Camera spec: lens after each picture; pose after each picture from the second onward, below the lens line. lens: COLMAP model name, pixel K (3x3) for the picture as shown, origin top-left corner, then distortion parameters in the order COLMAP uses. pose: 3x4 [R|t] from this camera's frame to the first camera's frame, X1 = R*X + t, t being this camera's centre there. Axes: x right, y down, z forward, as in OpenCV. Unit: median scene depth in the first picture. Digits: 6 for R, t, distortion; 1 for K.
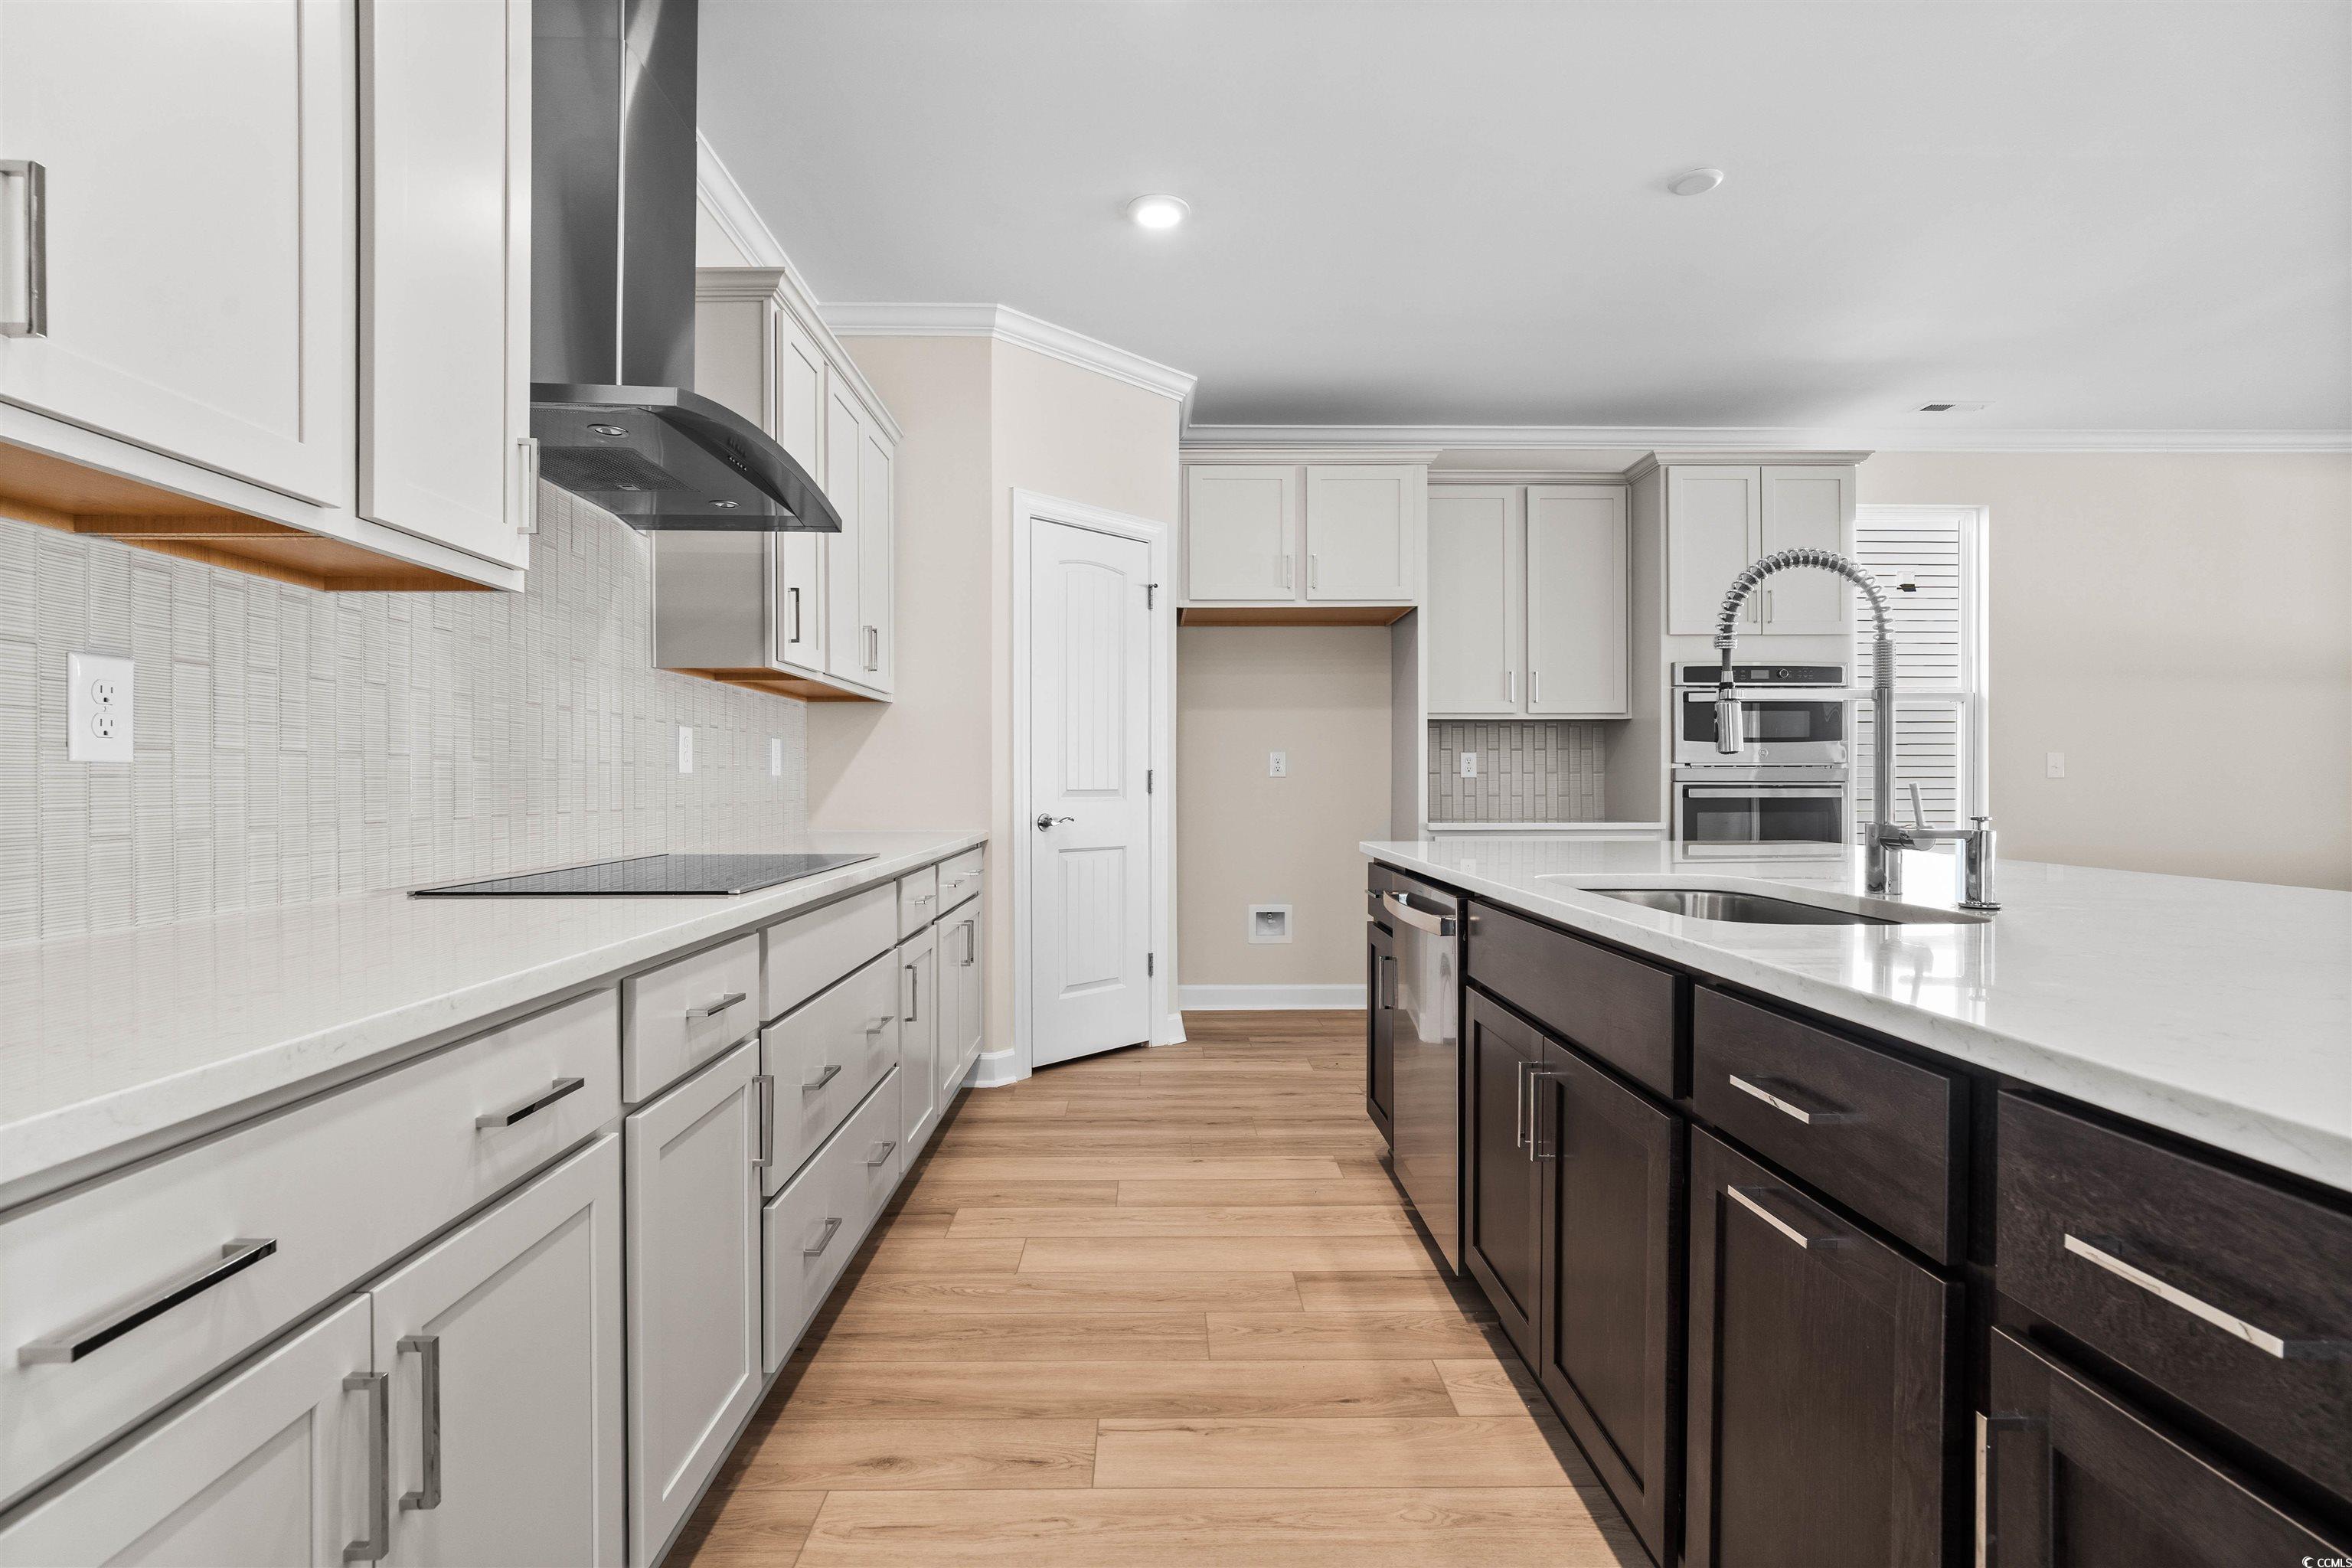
lens RADIAL K [[1109.0, 0, 1167.2], [0, 1109.0, 775.2], [0, 0, 1]] dist [-0.008615, 0.006163]
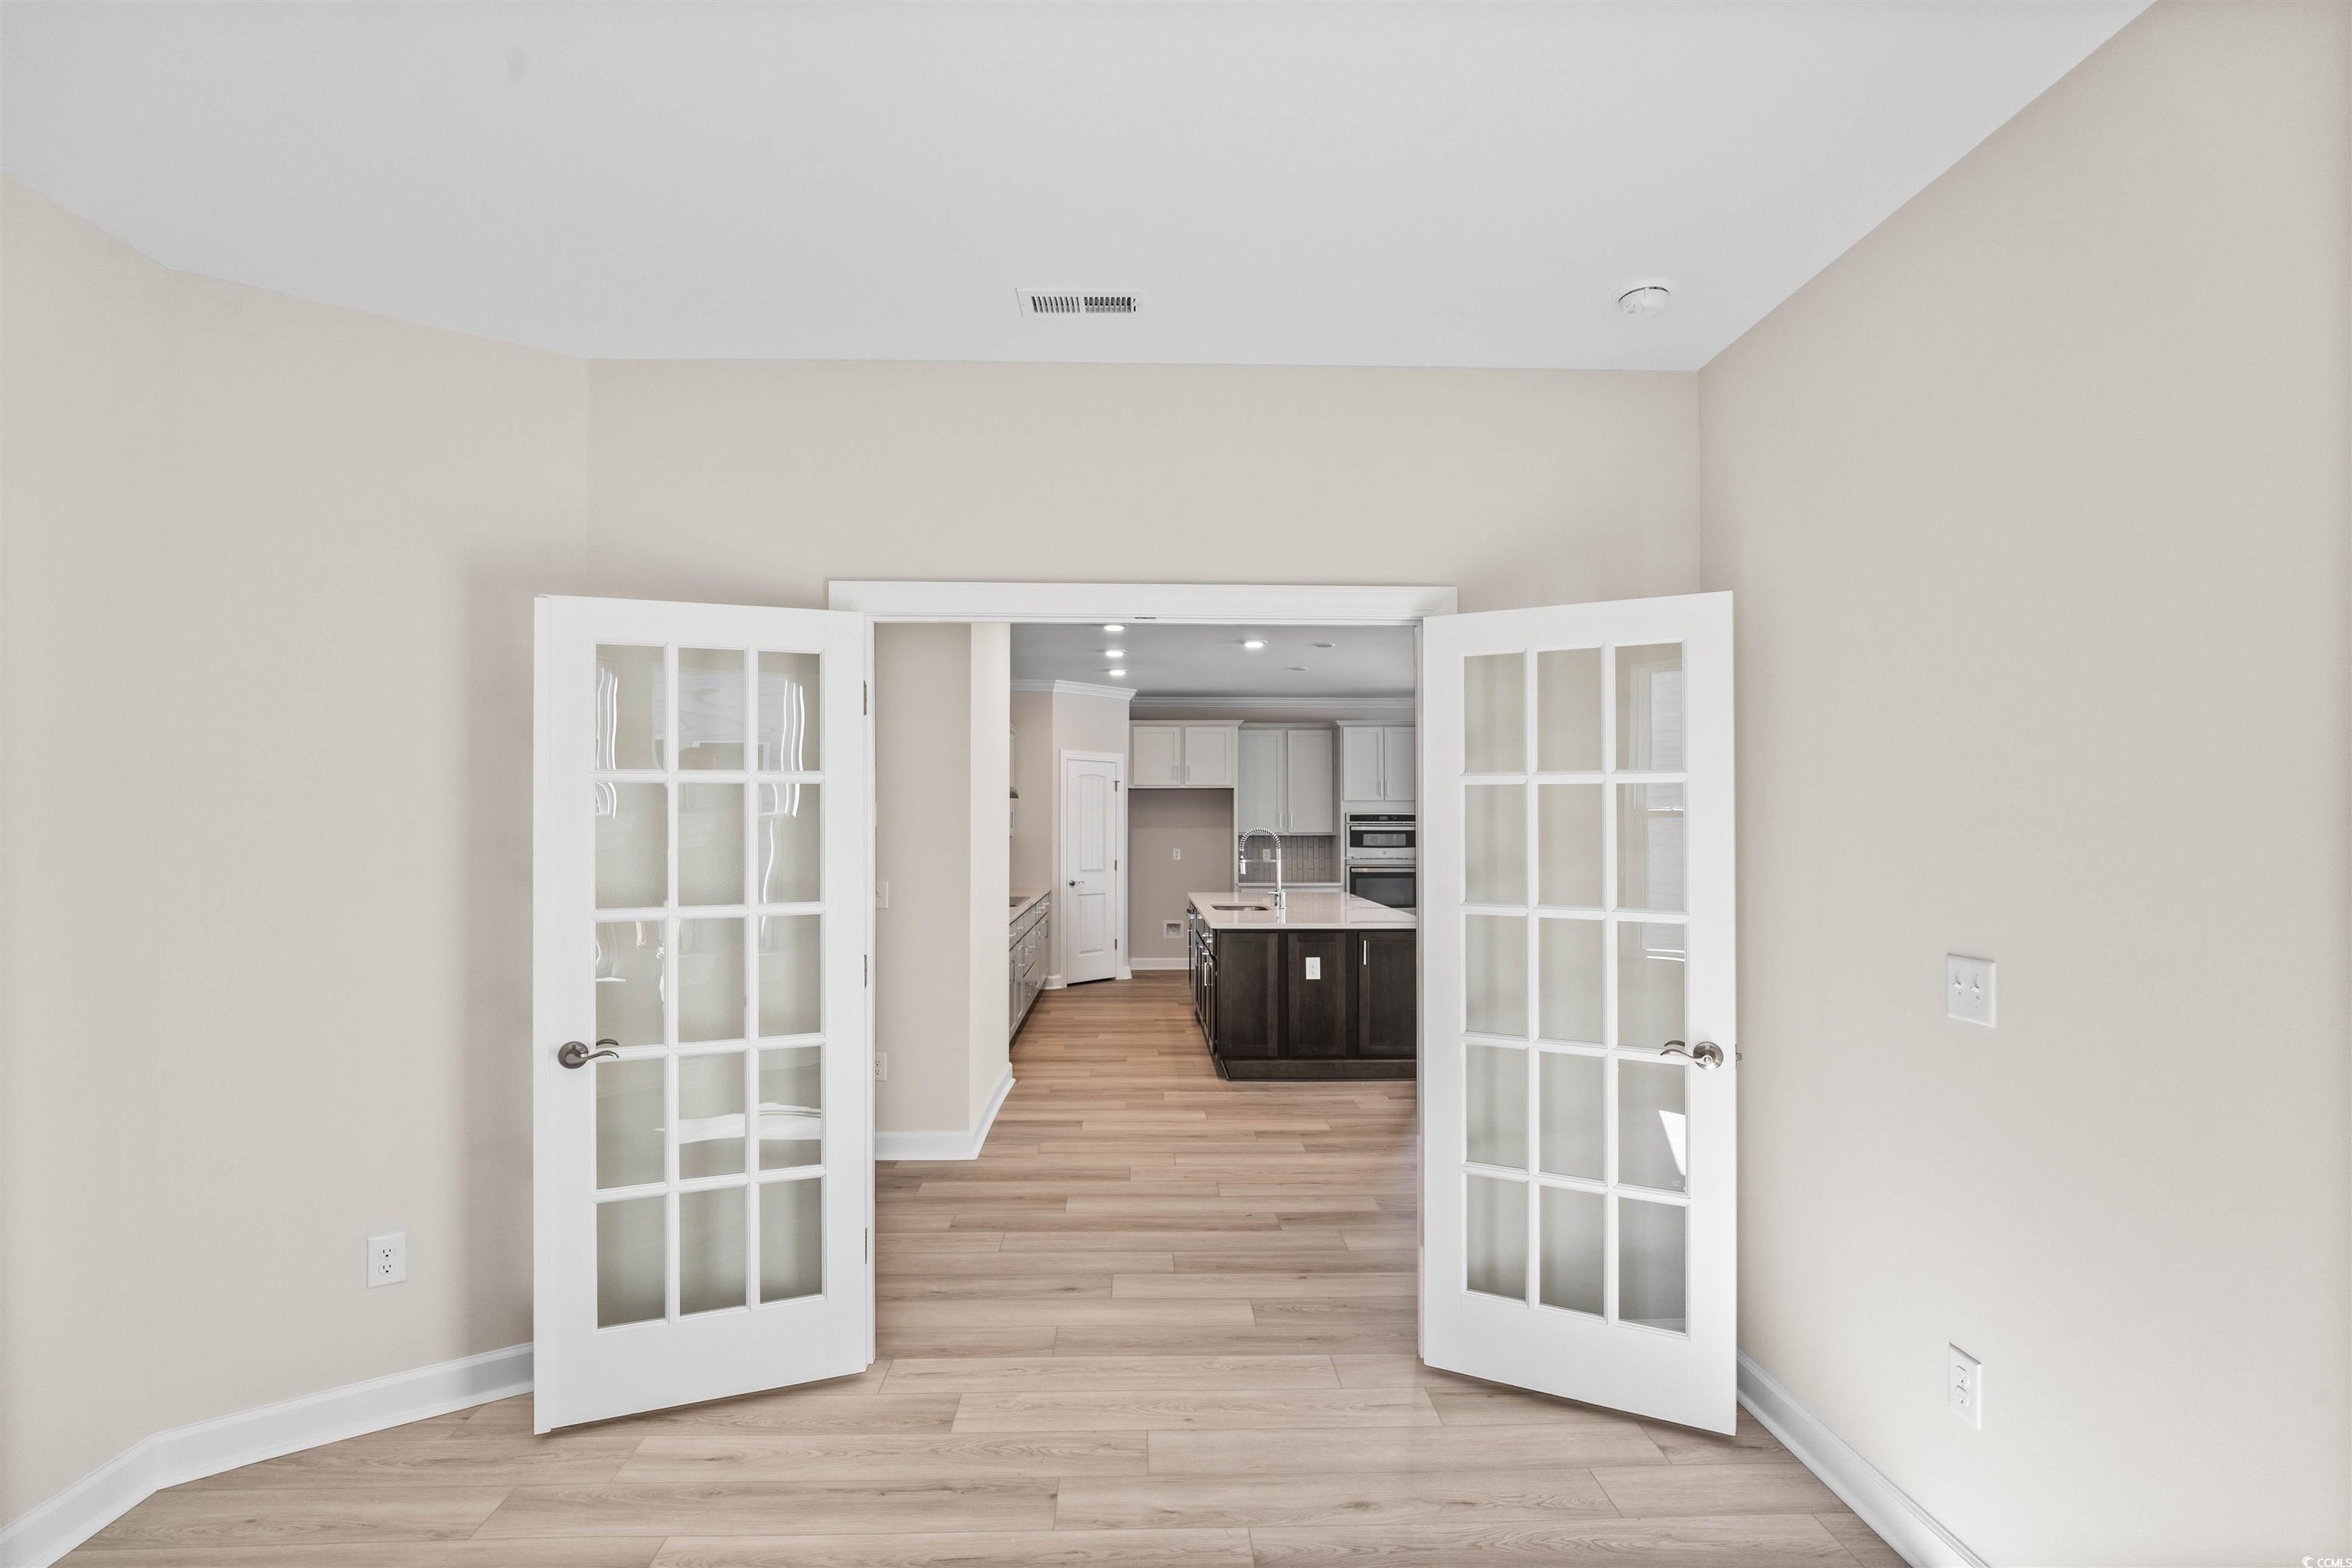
lens RADIAL K [[1109.0, 0, 1160.7], [0, 1109.0, 799.2], [0, 0, 1]] dist [-0.008615, 0.006163]
pose [[0.999938, 0.002277, 0.010876, 0.054661], [-0.002122, 0.999896, -0.014279, -0.104173], [-0.010908, 0.014255, 0.999839, -1.377051]]
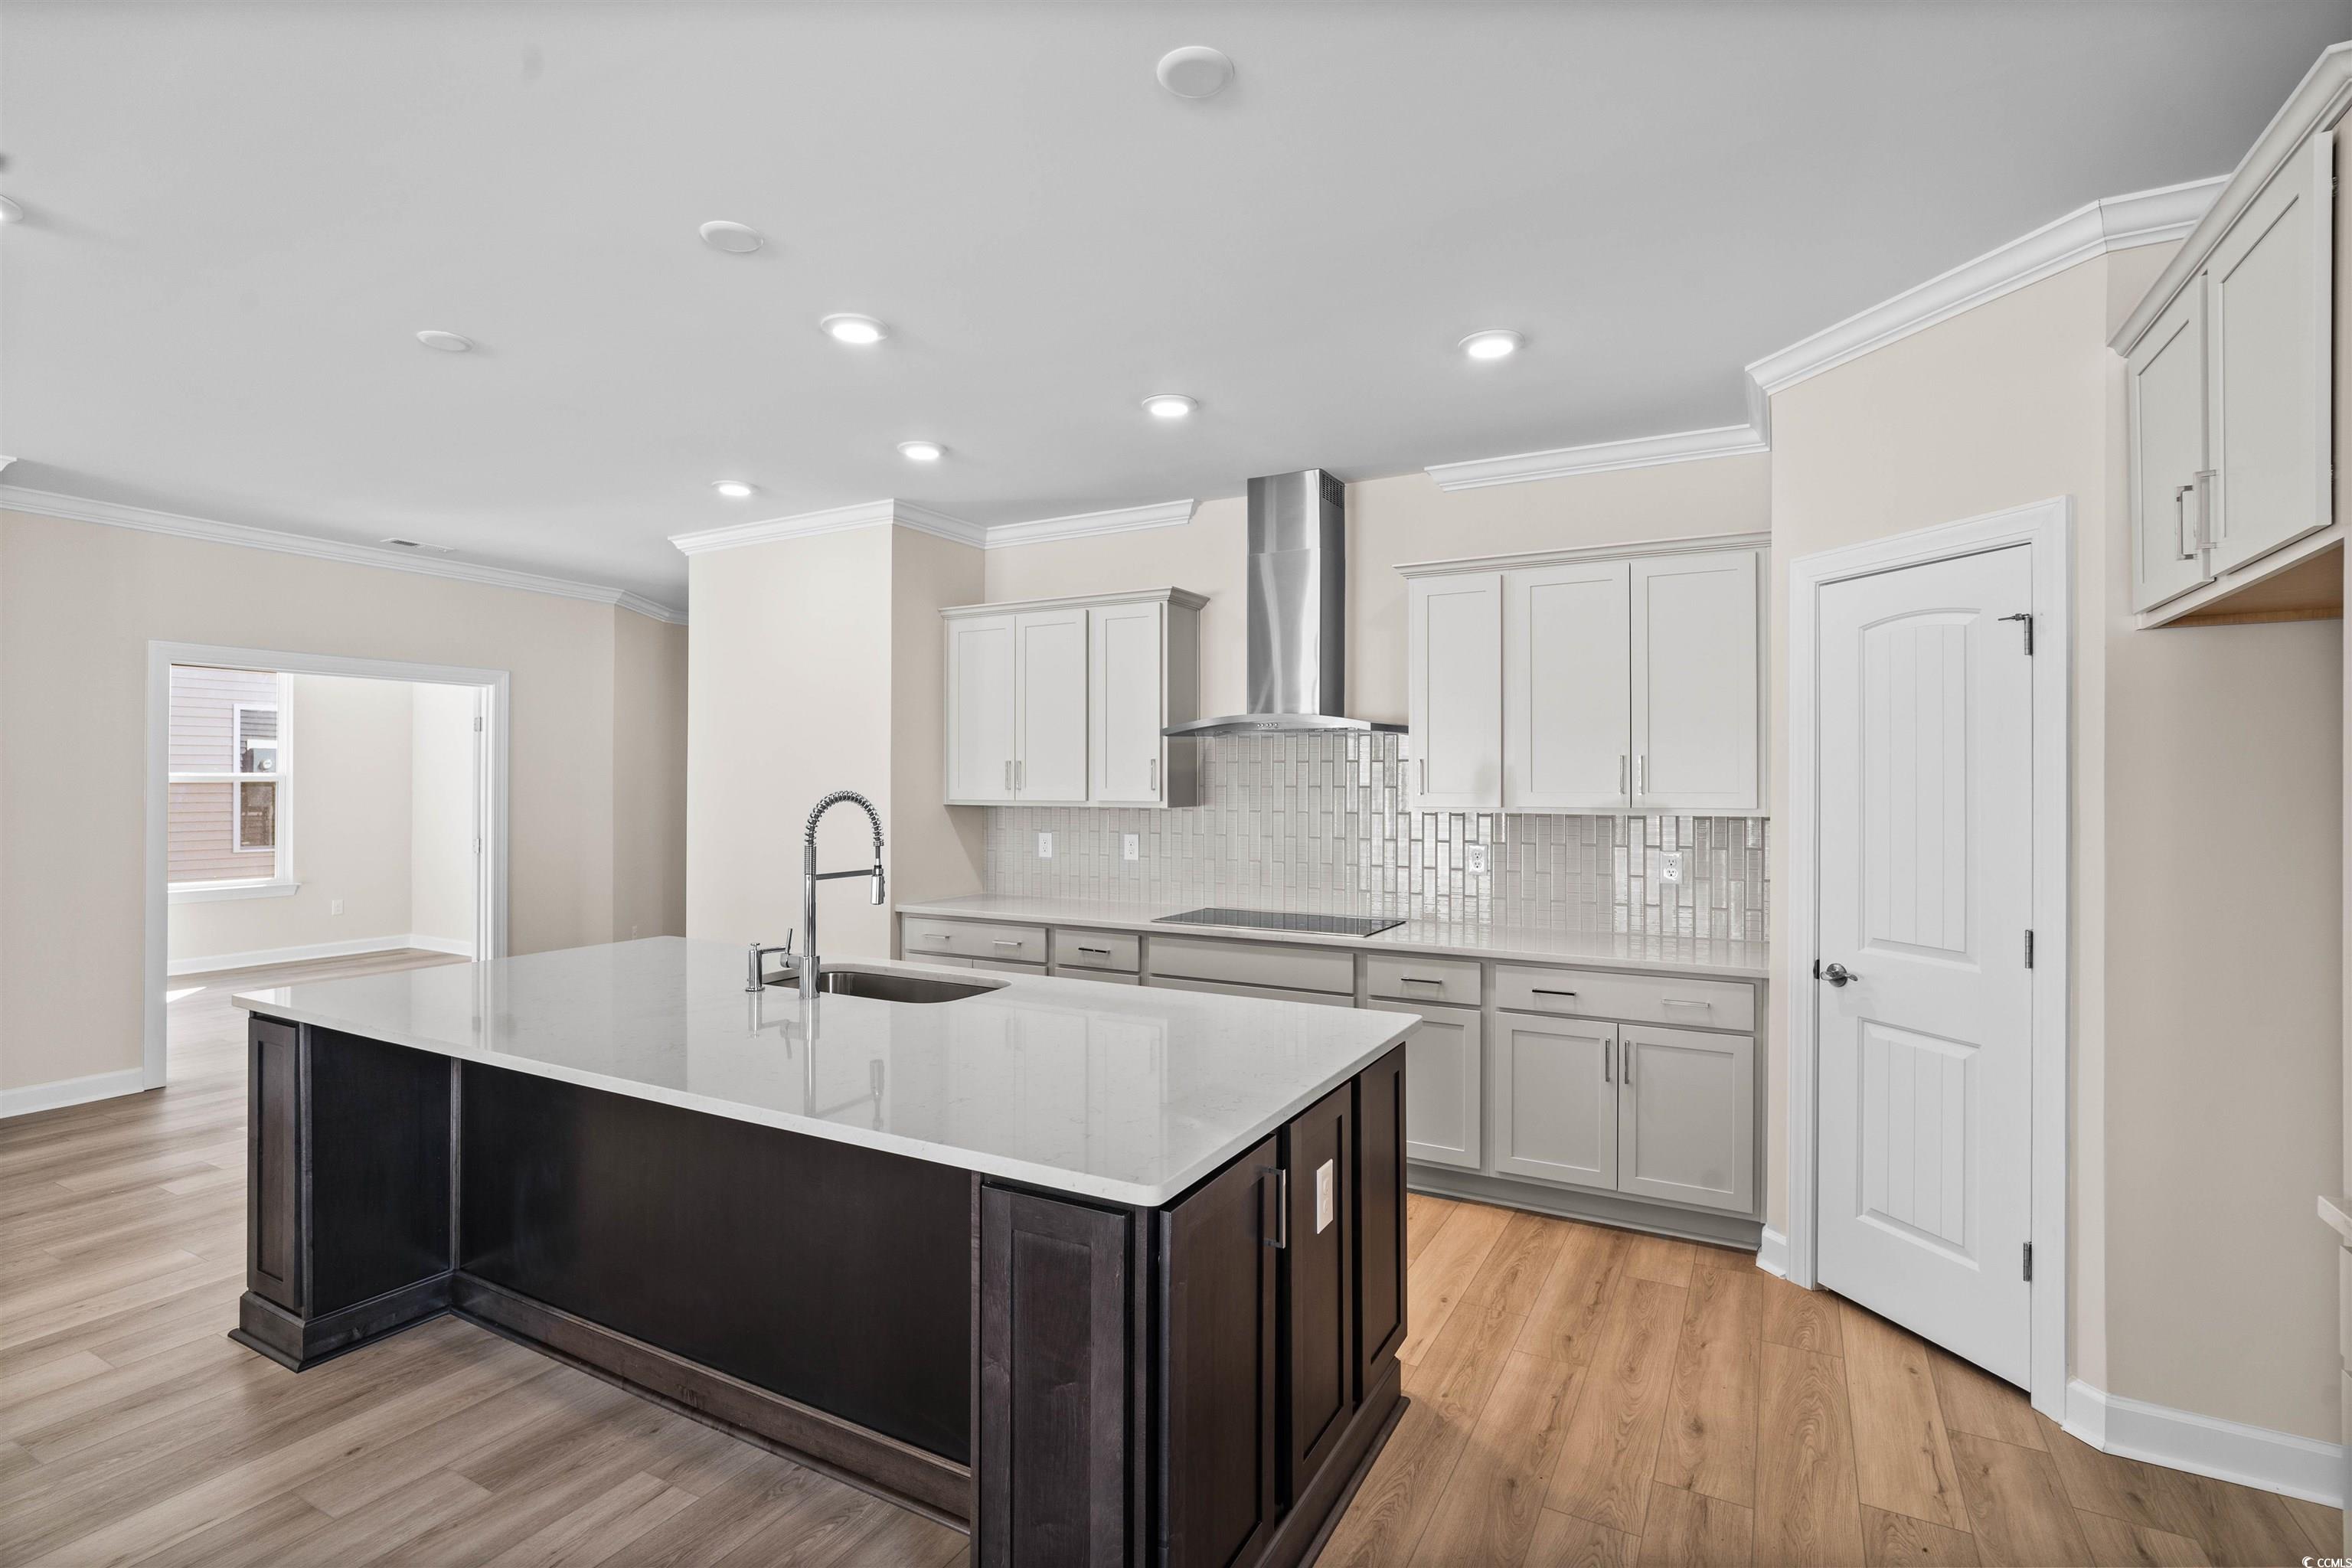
lens RADIAL K [[1109.0, 0, 1172.6], [0, 1109.0, 784.4], [0, 0, 1]] dist [-0.008615, 0.006163]
pose [[-0.492151, -0.001091, -0.870509, 0.780829], [0.003199, 0.999990, -0.003062, -0.087239], [0.870504, -0.004292, -0.492143, 0.983982]]
